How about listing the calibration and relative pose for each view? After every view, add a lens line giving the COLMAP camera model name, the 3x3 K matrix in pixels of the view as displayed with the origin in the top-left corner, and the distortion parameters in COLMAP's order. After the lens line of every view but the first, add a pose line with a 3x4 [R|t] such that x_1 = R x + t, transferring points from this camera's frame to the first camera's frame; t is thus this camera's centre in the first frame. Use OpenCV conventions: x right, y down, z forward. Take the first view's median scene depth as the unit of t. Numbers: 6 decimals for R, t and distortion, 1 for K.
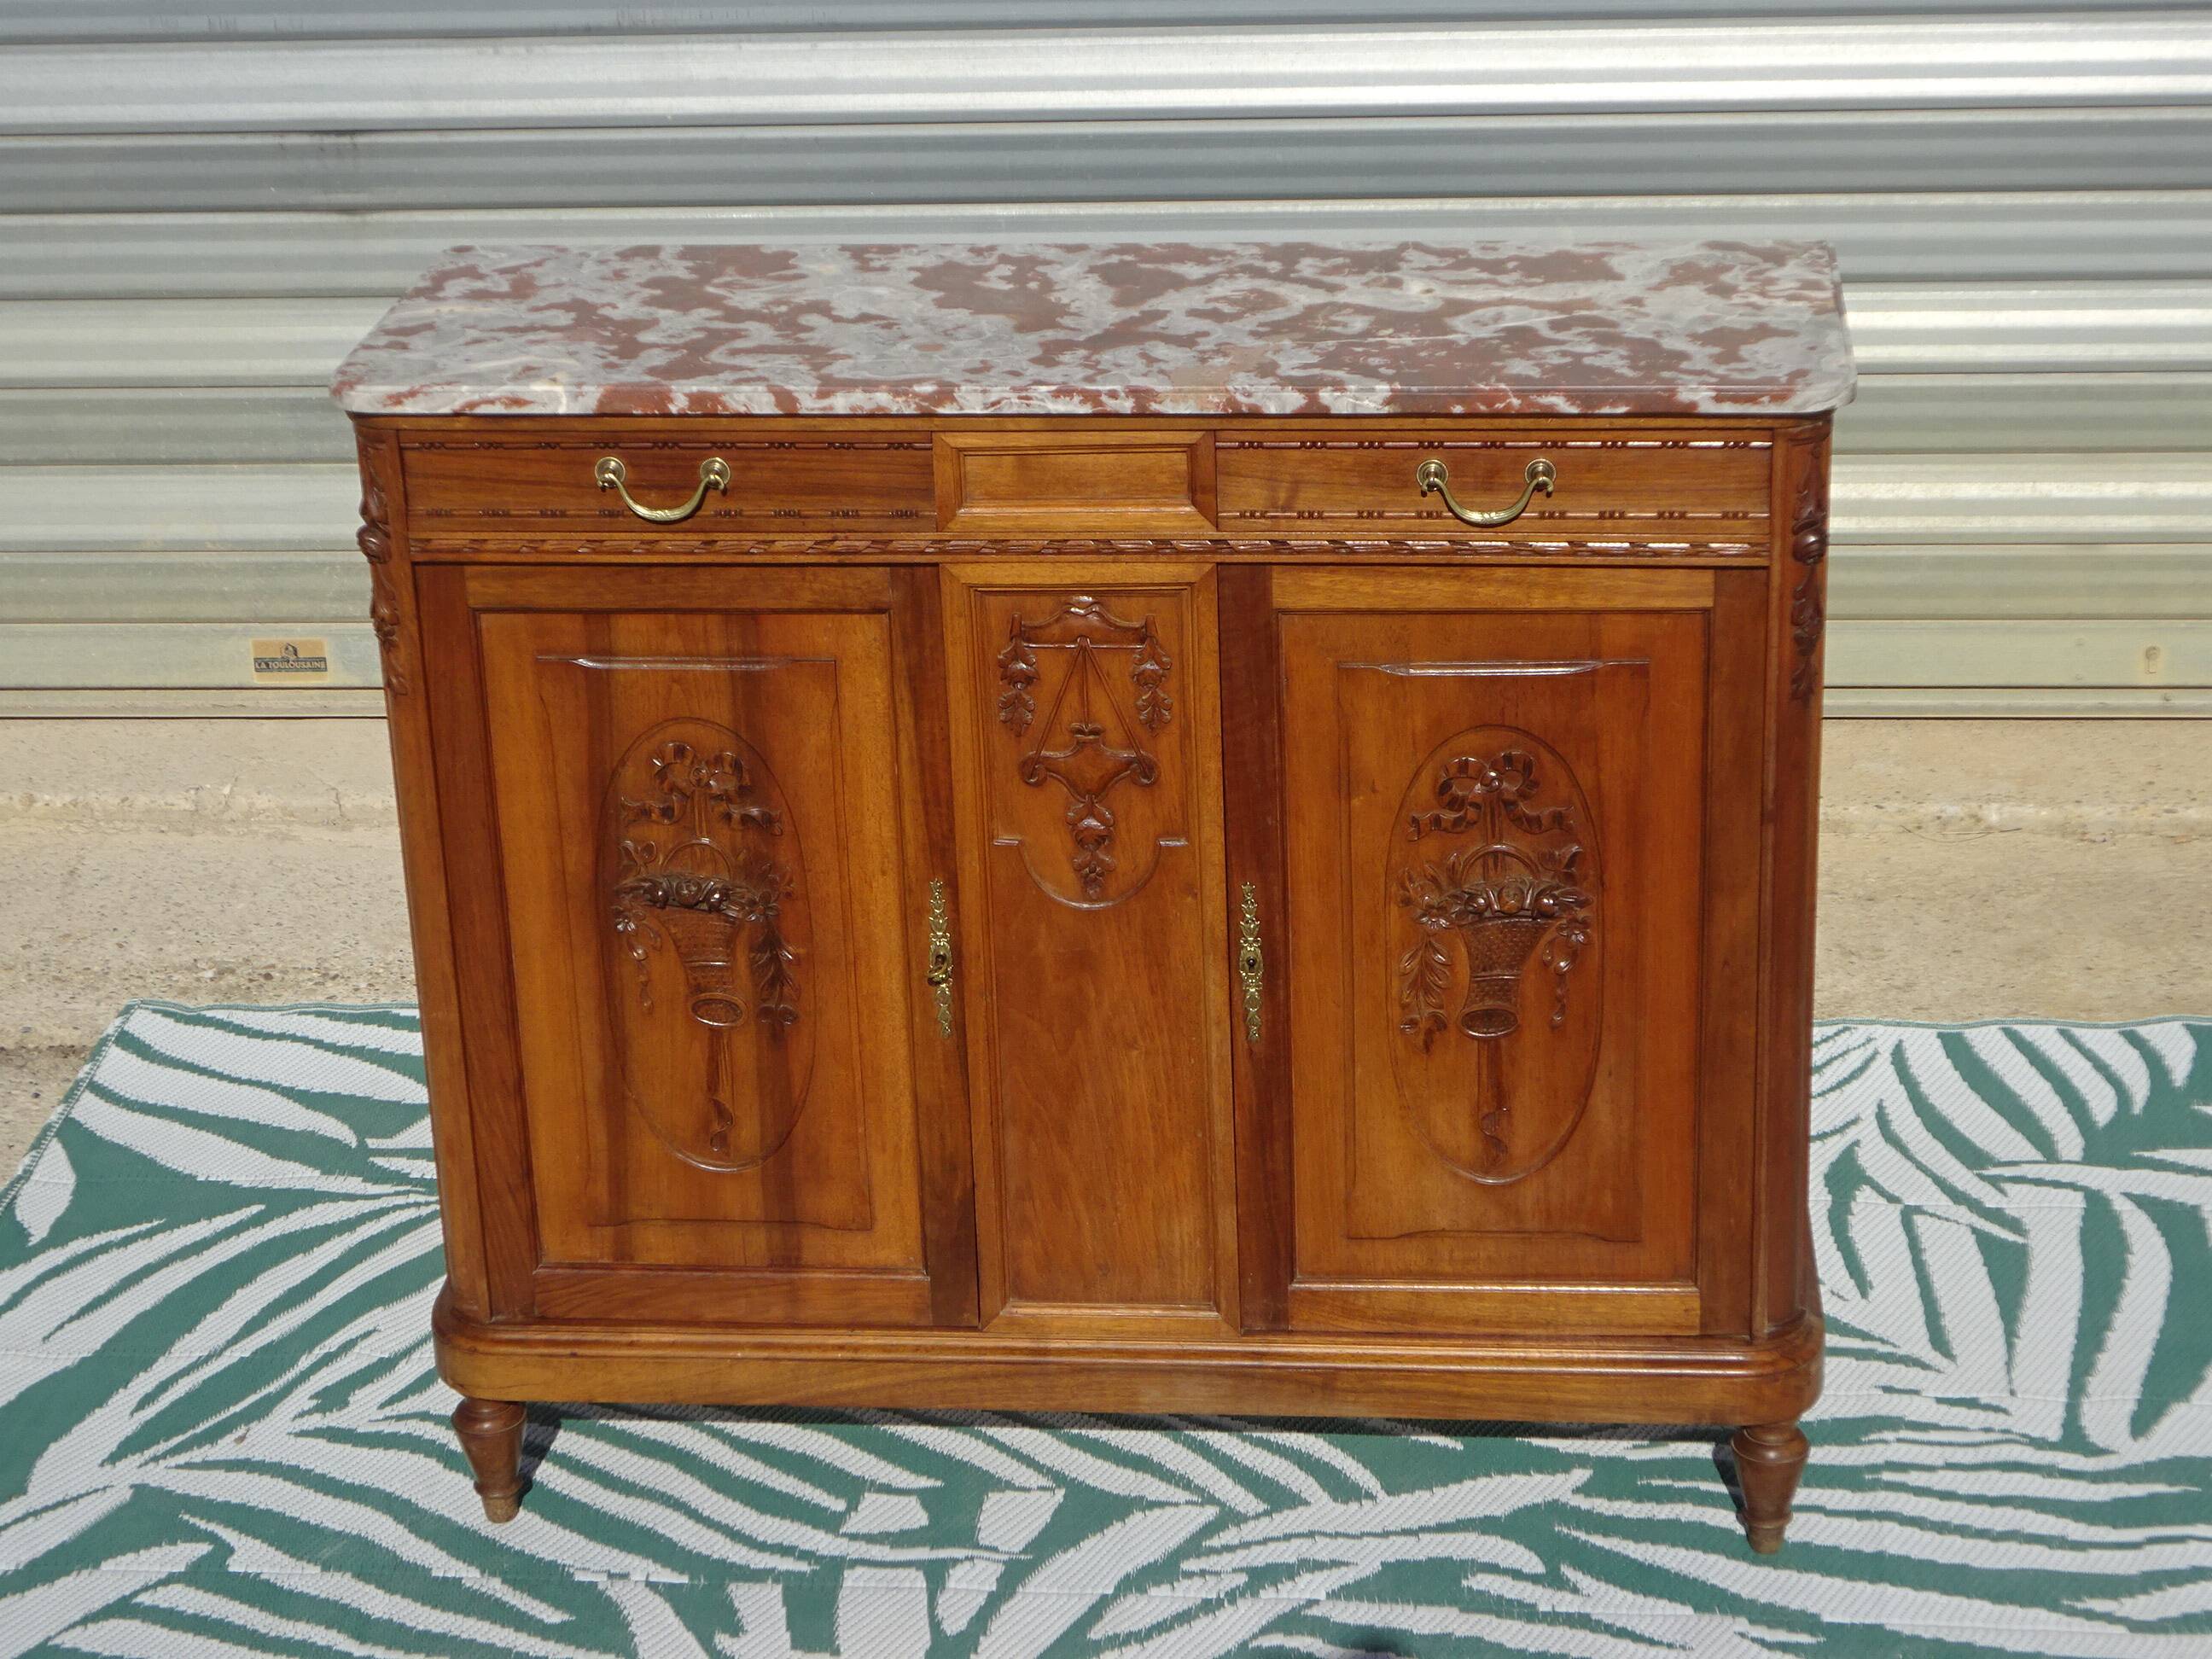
lens RADIAL K [[4321.0, 0, 1108.4], [0, 4321.0, 830.8], [0, 0, 1]] dist [0.005588, -0.069405]
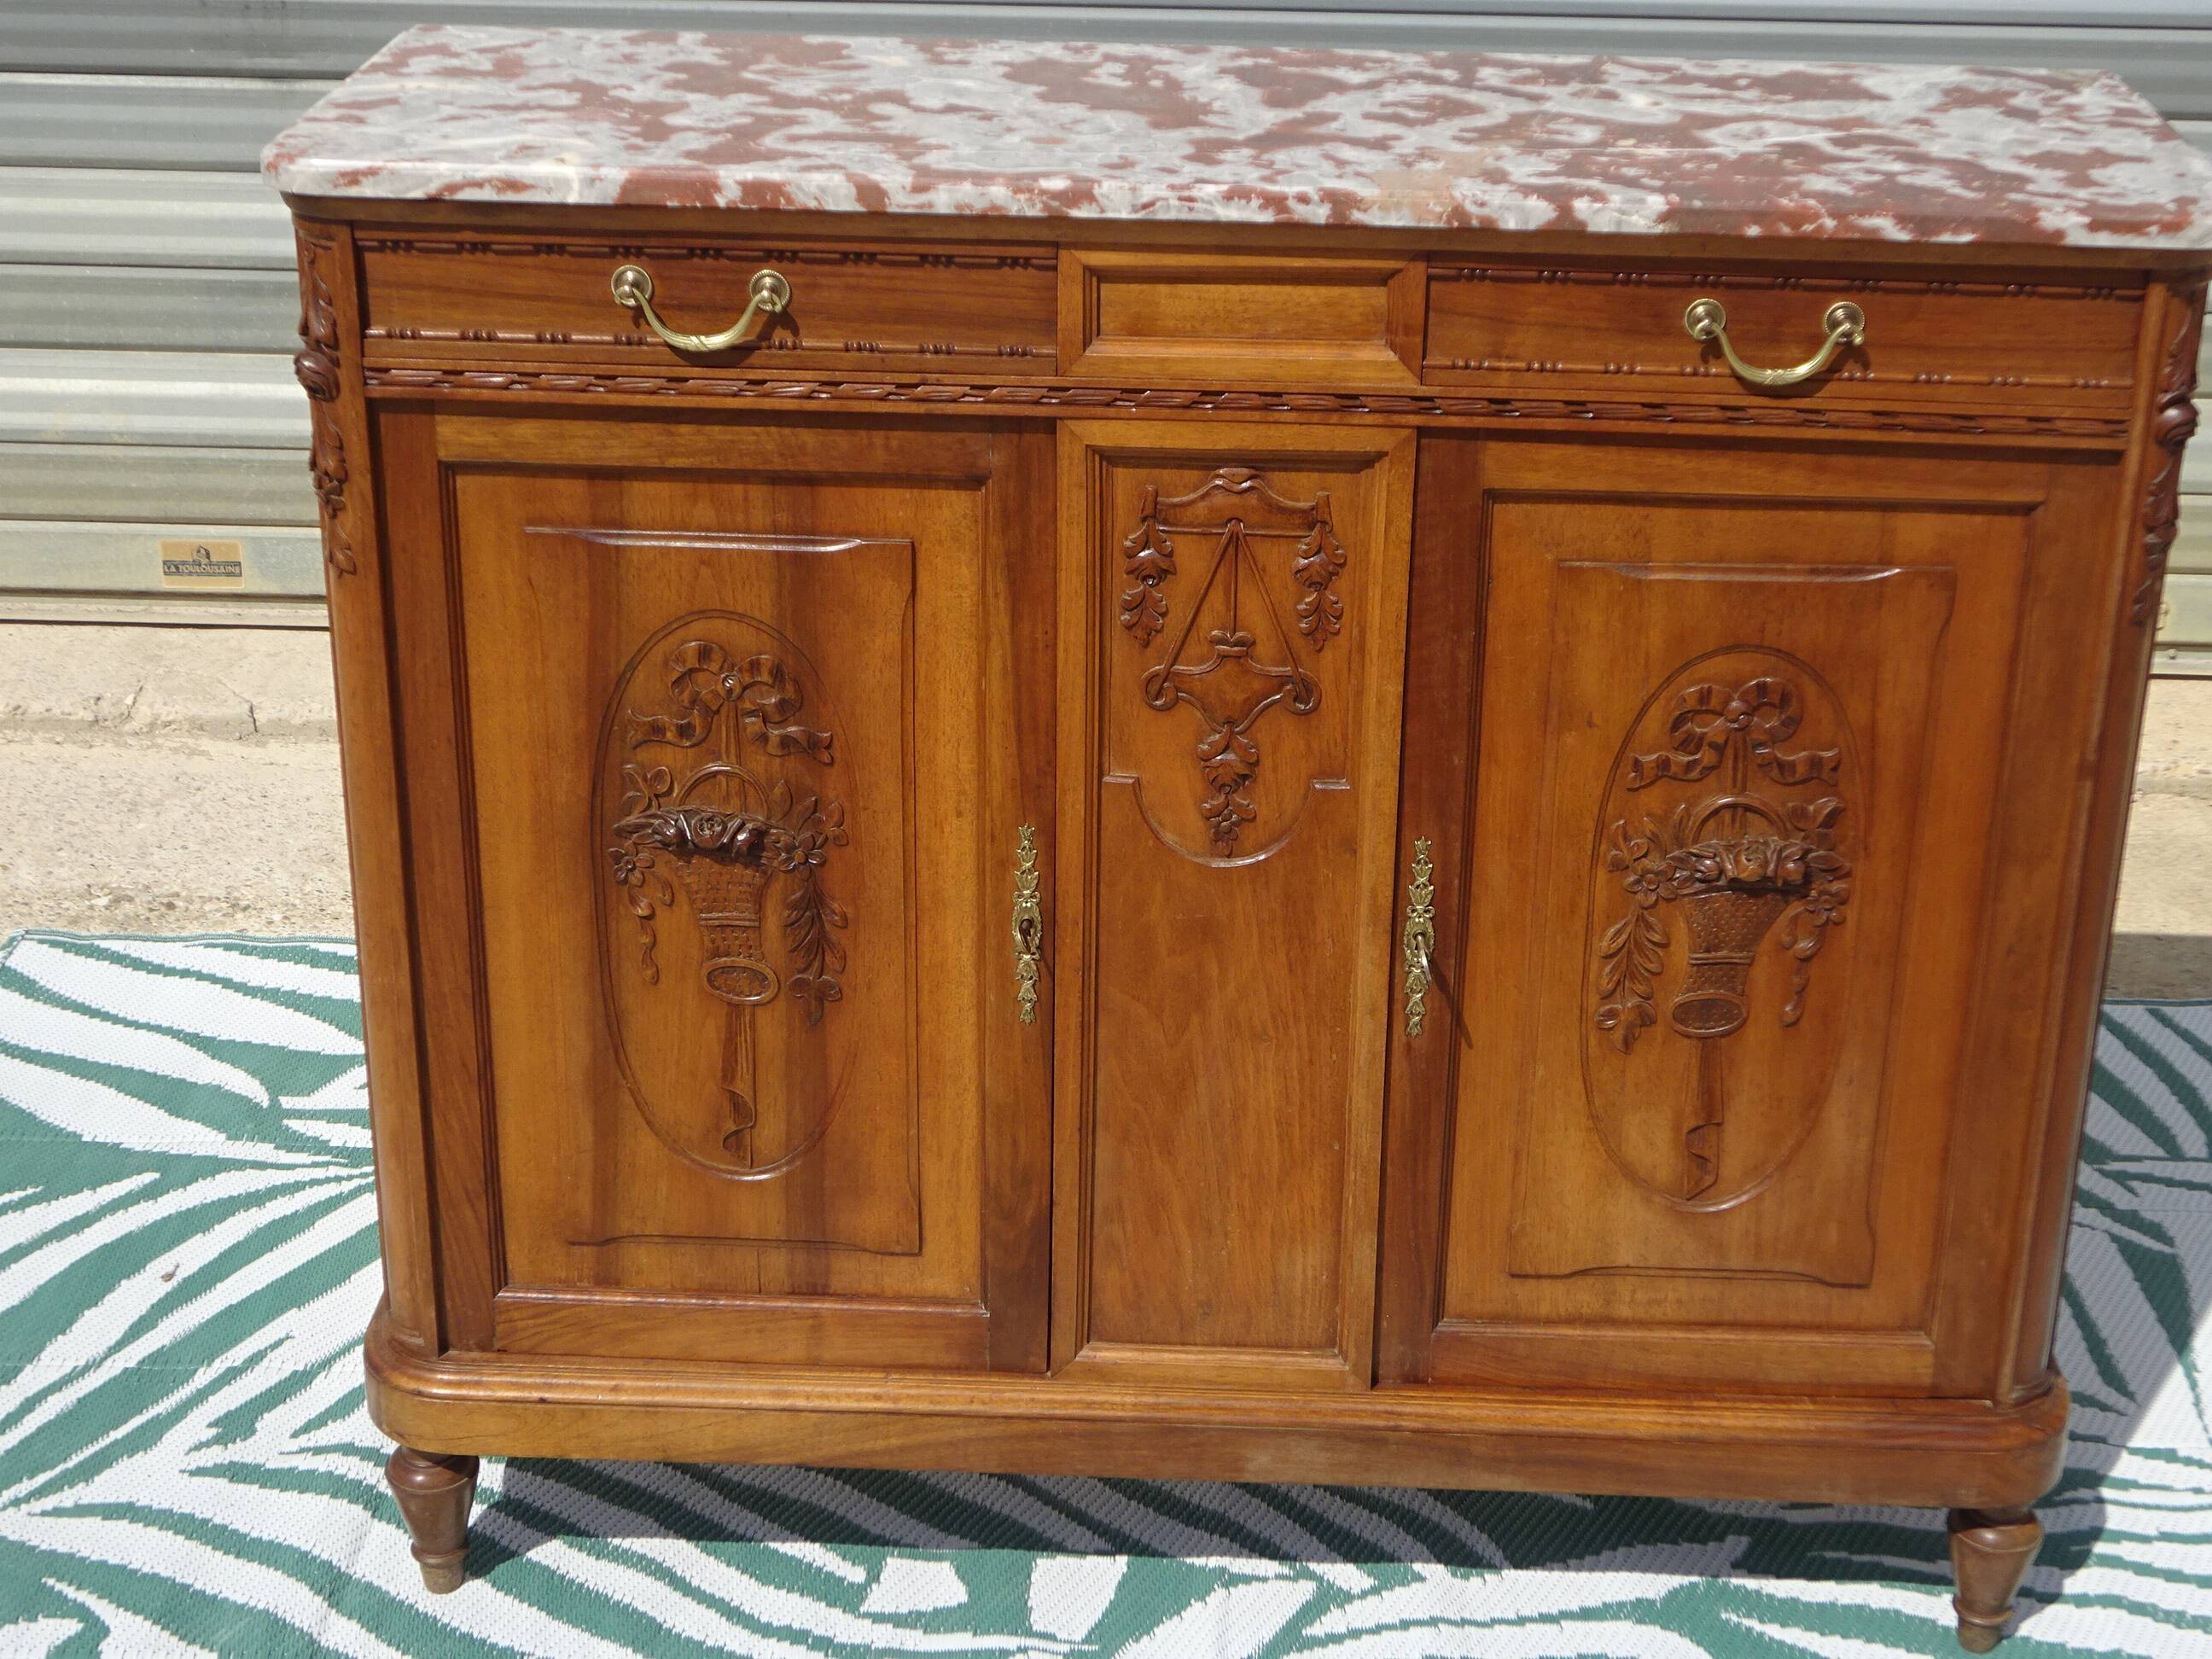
lens RADIAL K [[3444.0, 0, 1119.4], [0, 3444.0, 819.9], [0, 0, 1]] dist [0.000668, 0.061195]
pose [[0.996987, 0.022502, 0.074237, -0.068132], [-0.023639, 0.999616, 0.014464, 0.000933], [-0.073883, -0.016175, 0.997136, 0.360563]]
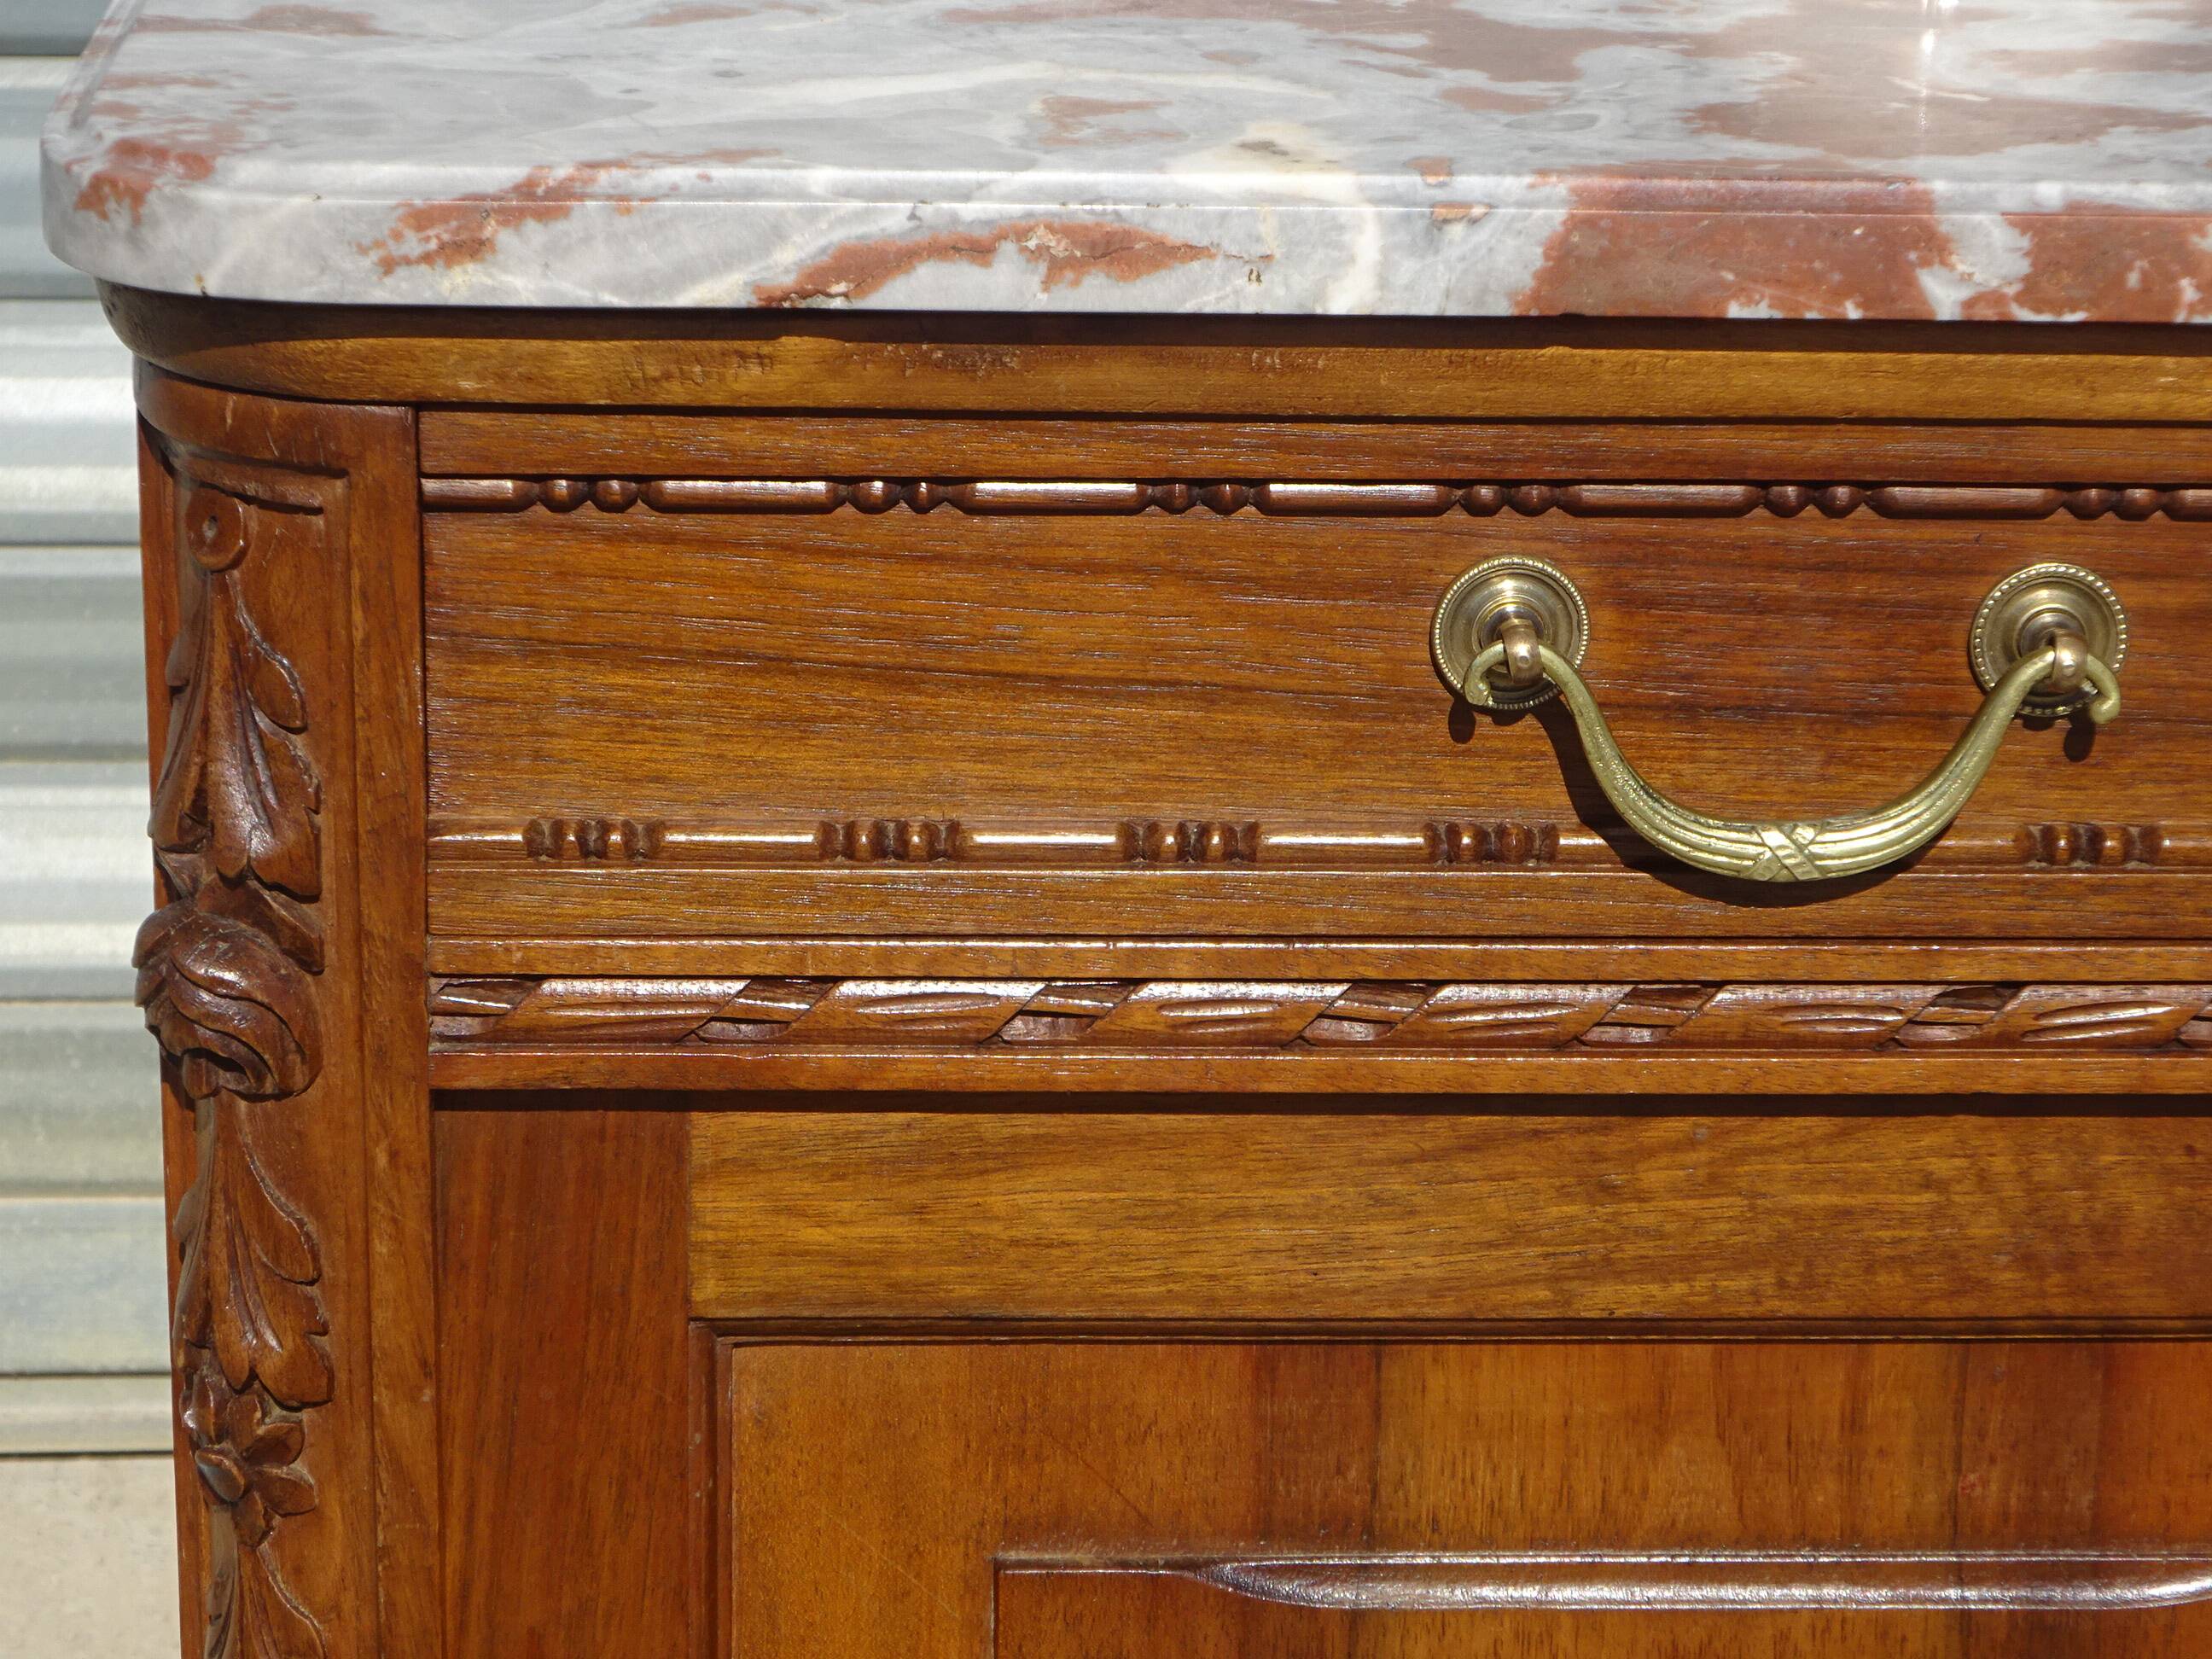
lens RADIAL K [[6344.9, 0, 1112.2], [0, 6344.9, 837.7], [0, 0, 1]] dist [-0.007641, -0.298101]
pose [[0.987893, 0.004280, 0.155081, -0.167677], [0.009316, 0.996179, -0.086833, -0.046239], [-0.154860, 0.087226, 0.984078, 0.680728]]
